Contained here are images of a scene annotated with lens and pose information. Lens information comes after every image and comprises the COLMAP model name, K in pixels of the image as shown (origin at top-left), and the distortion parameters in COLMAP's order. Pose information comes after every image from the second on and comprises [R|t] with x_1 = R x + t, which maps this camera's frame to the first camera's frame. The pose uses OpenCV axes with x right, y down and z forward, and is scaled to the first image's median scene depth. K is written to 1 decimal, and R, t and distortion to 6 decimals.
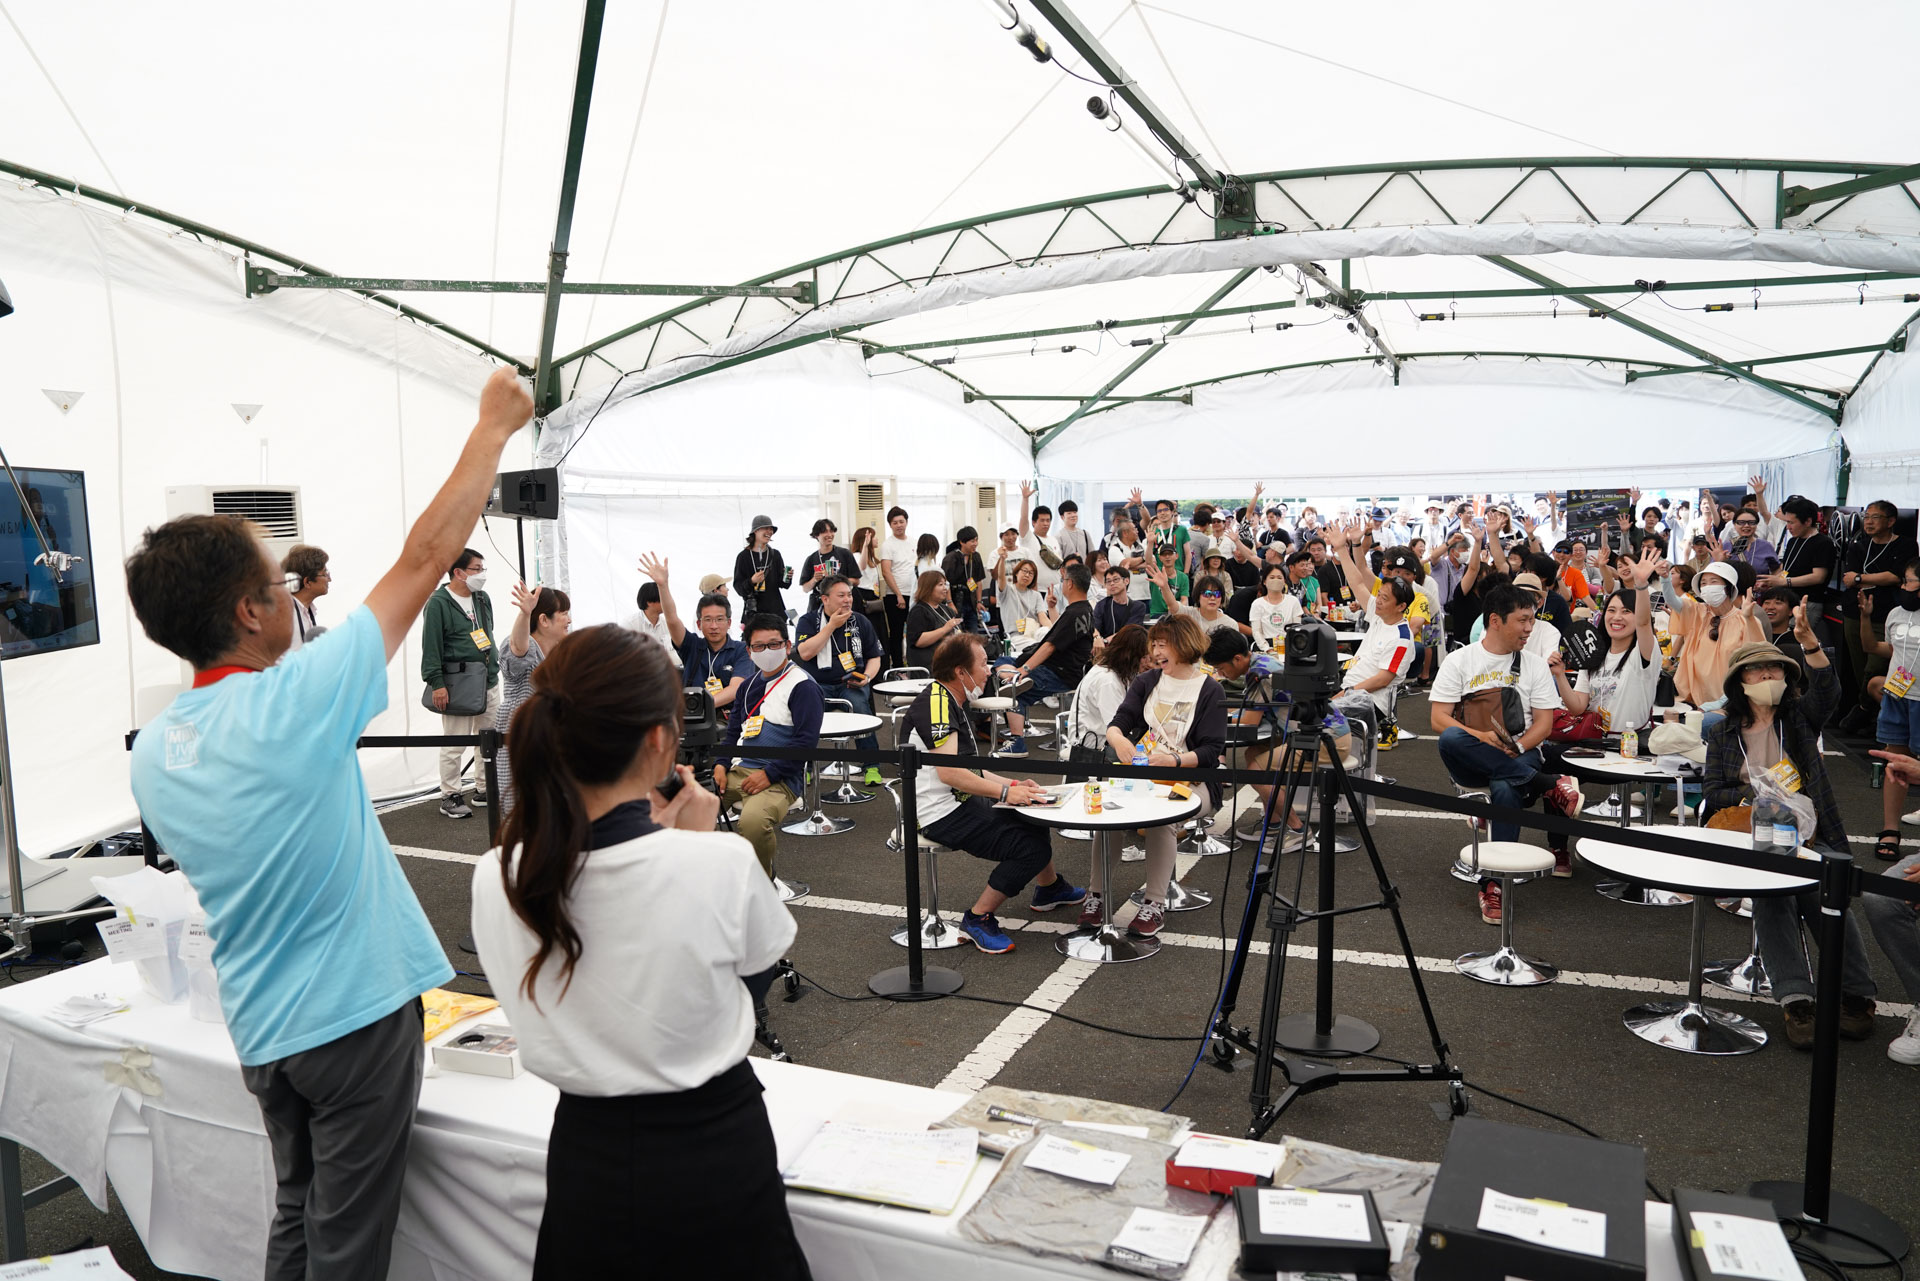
lens RADIAL K [[1323.1, 0, 960.0], [0, 1323.1, 654.0], [0, 0, 1]] dist [-0.104252, 0.075845]
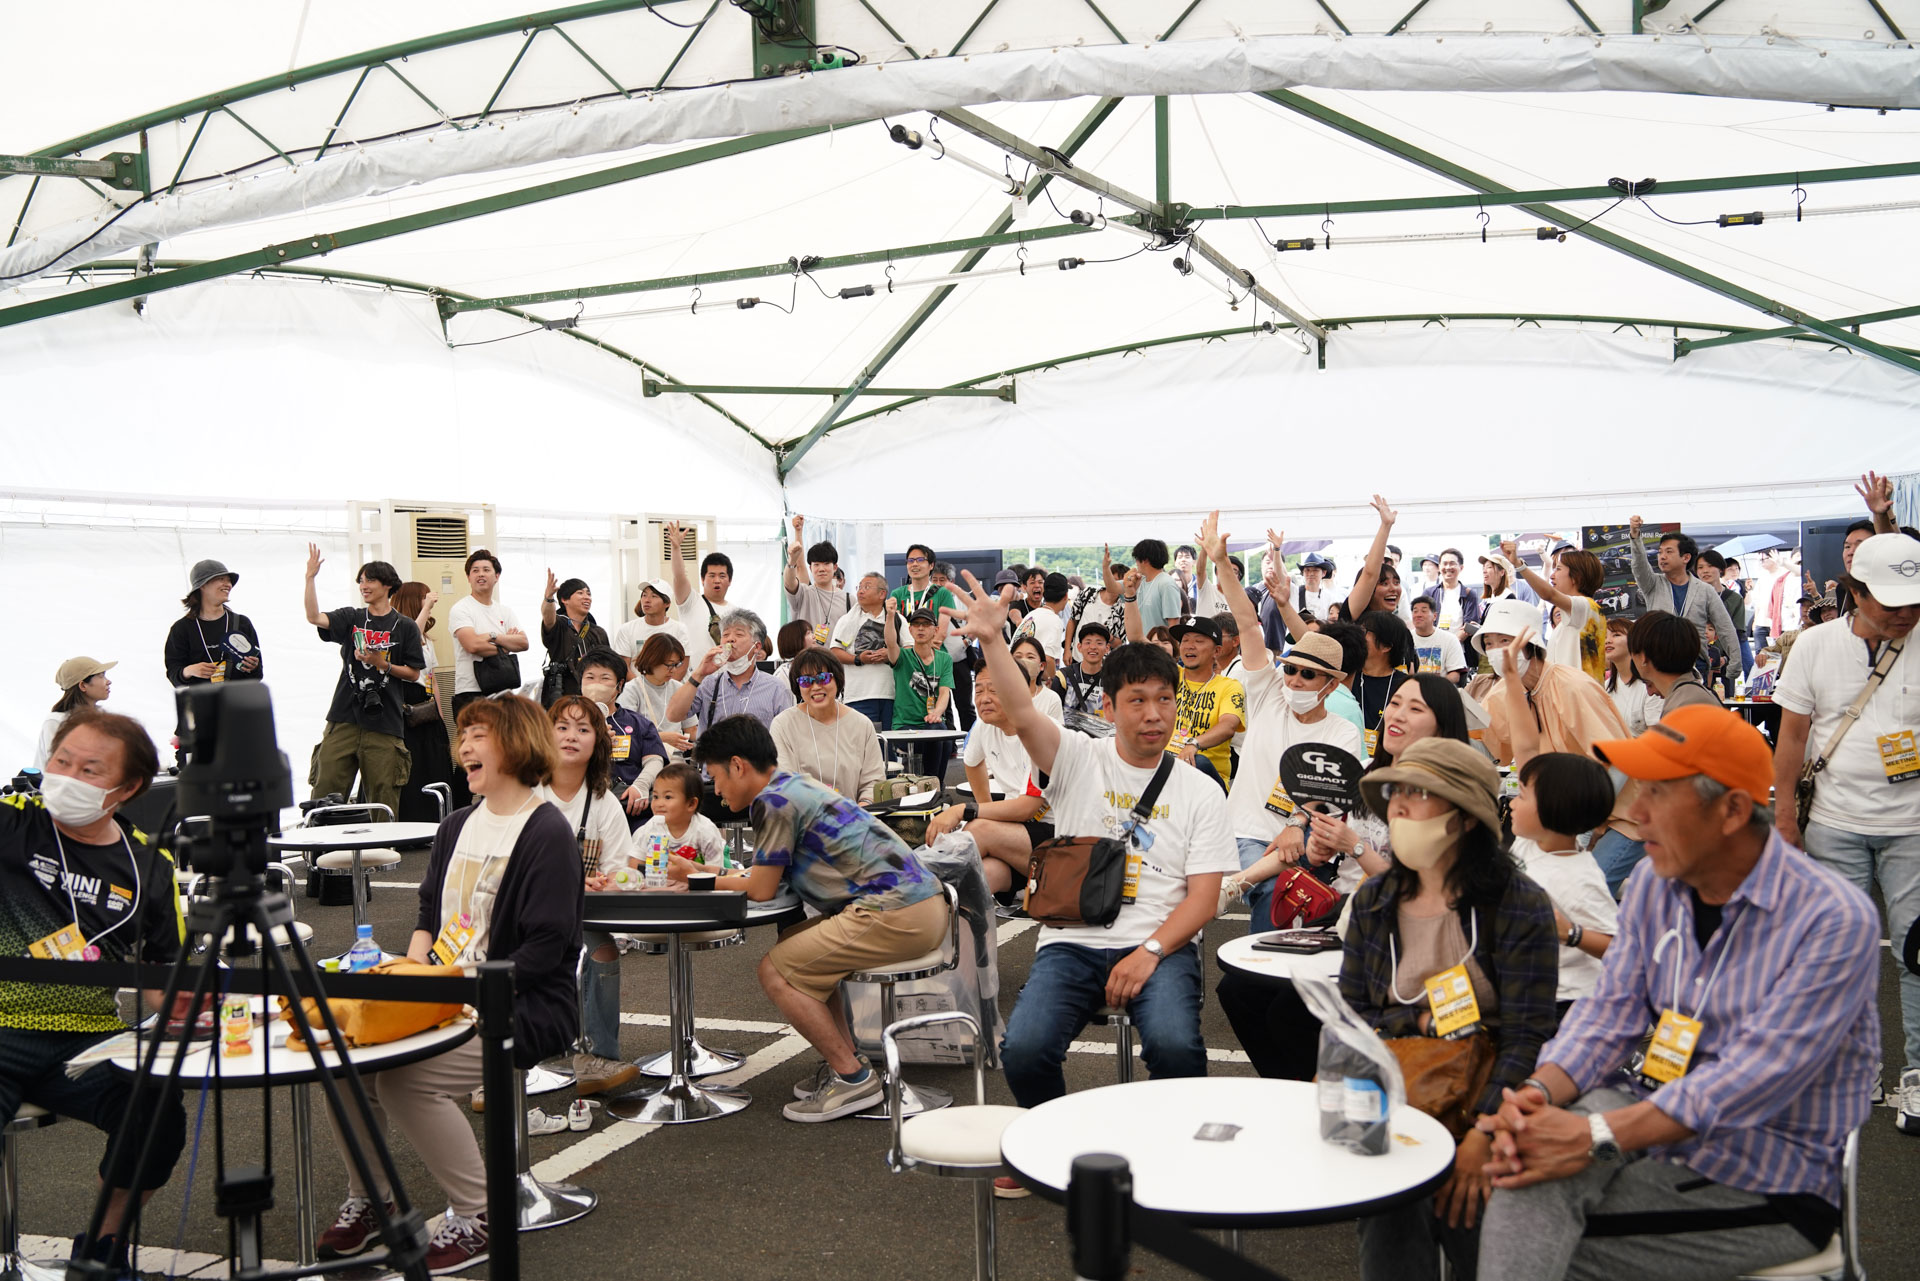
lens RADIAL K [[1963.6, 0, 961.2], [0, 1963.6, 655.5], [0, 0, 1]] dist [0.048754, 0.000000]
pose [[0.998850, -0.001745, 0.047911, 0.216893], [0.005272, 0.997275, -0.073592, 0.011716], [-0.047652, 0.073760, 0.996137, 0.099929]]
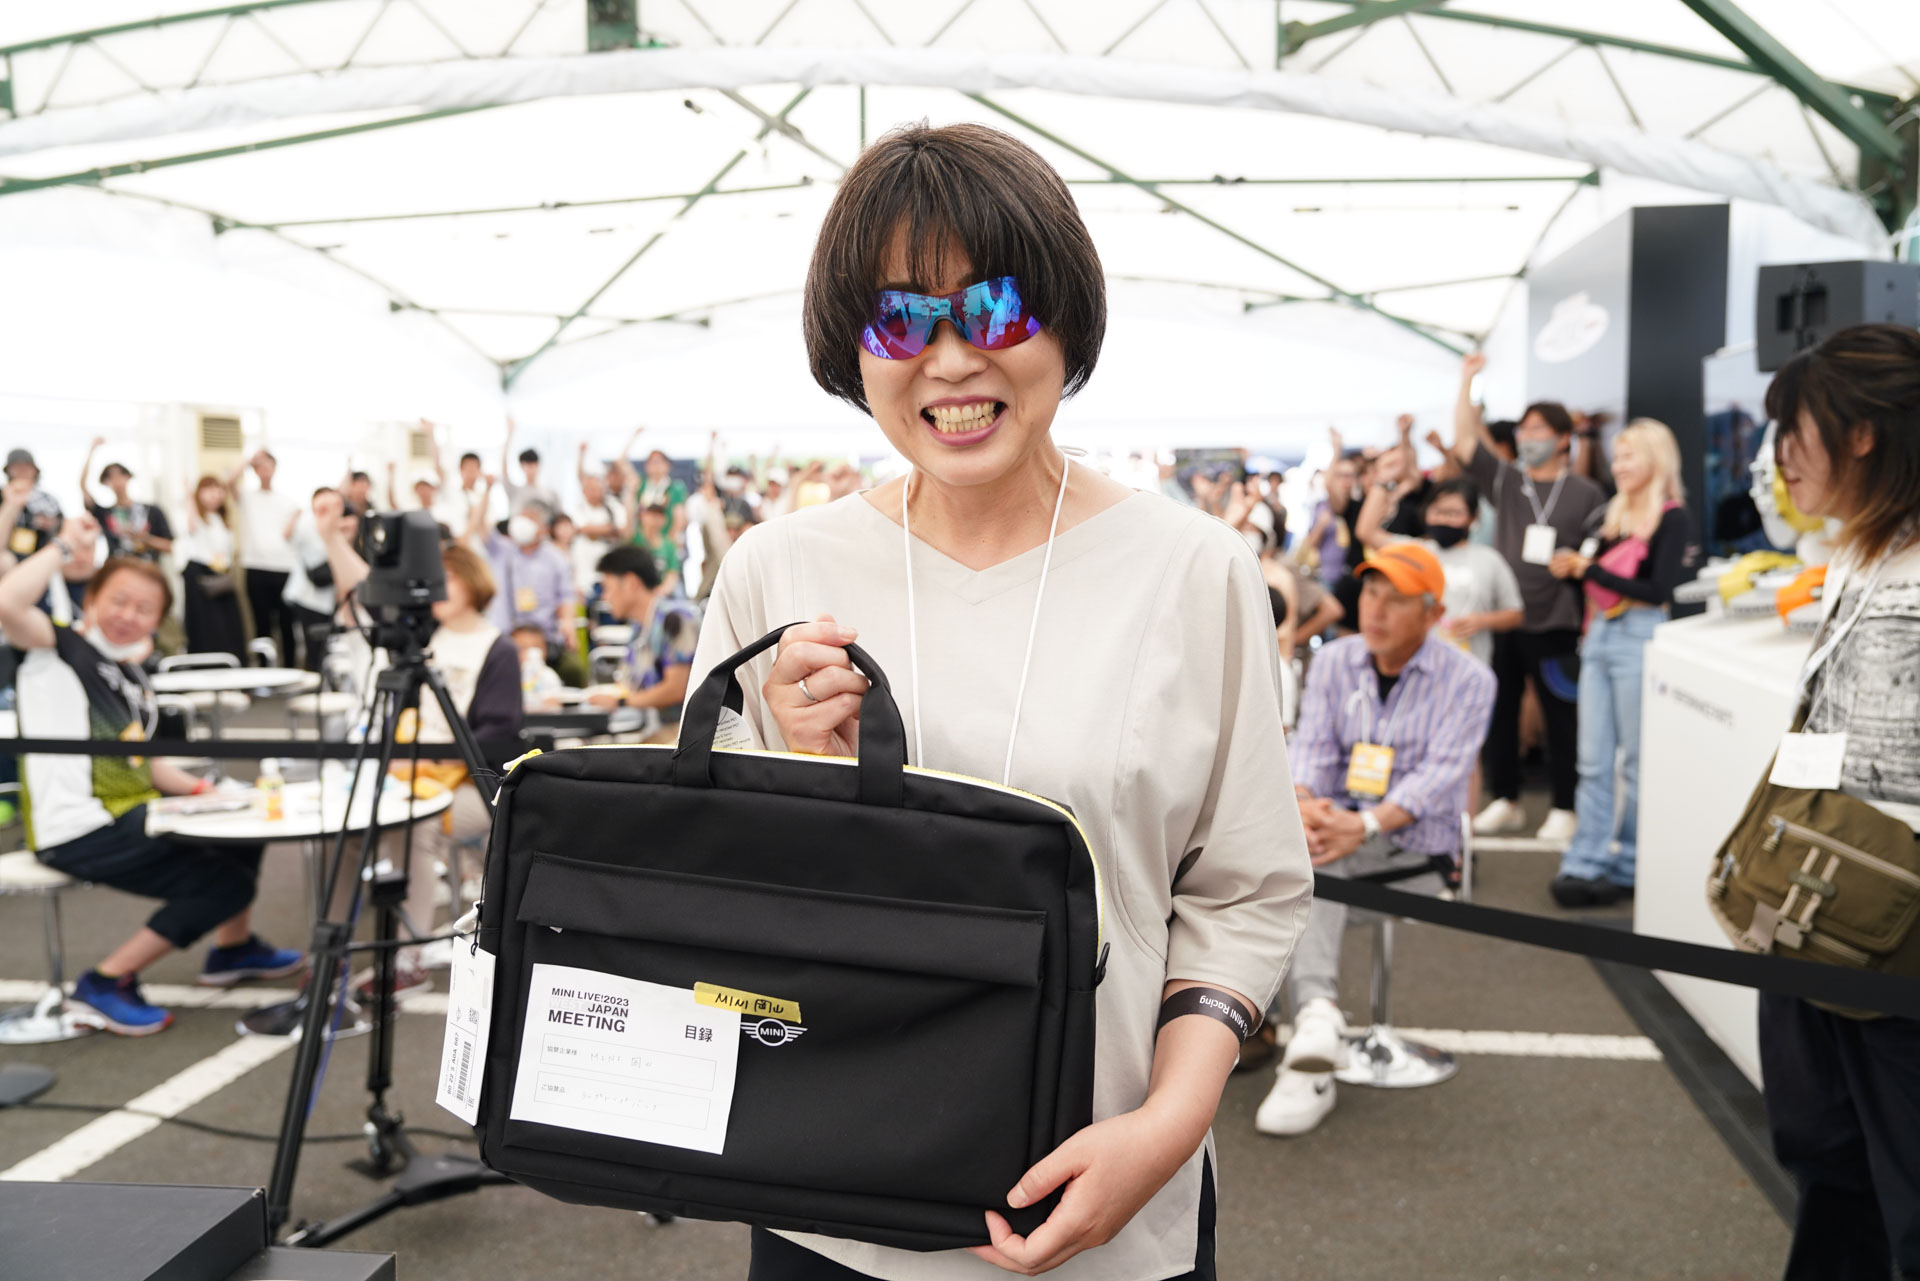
lens RADIAL K [[1691.2, 0, 967.4], [0, 1691.2, 655.1], [0, 0, 1]] dist [-0.002528, 0.049896]
pose [[0.966262, -0.009128, 0.257400, 0.136393], [0.013442, 0.999797, -0.015006, 0.031656], [-0.257210, 0.017960, 0.966189, 0.033045]]
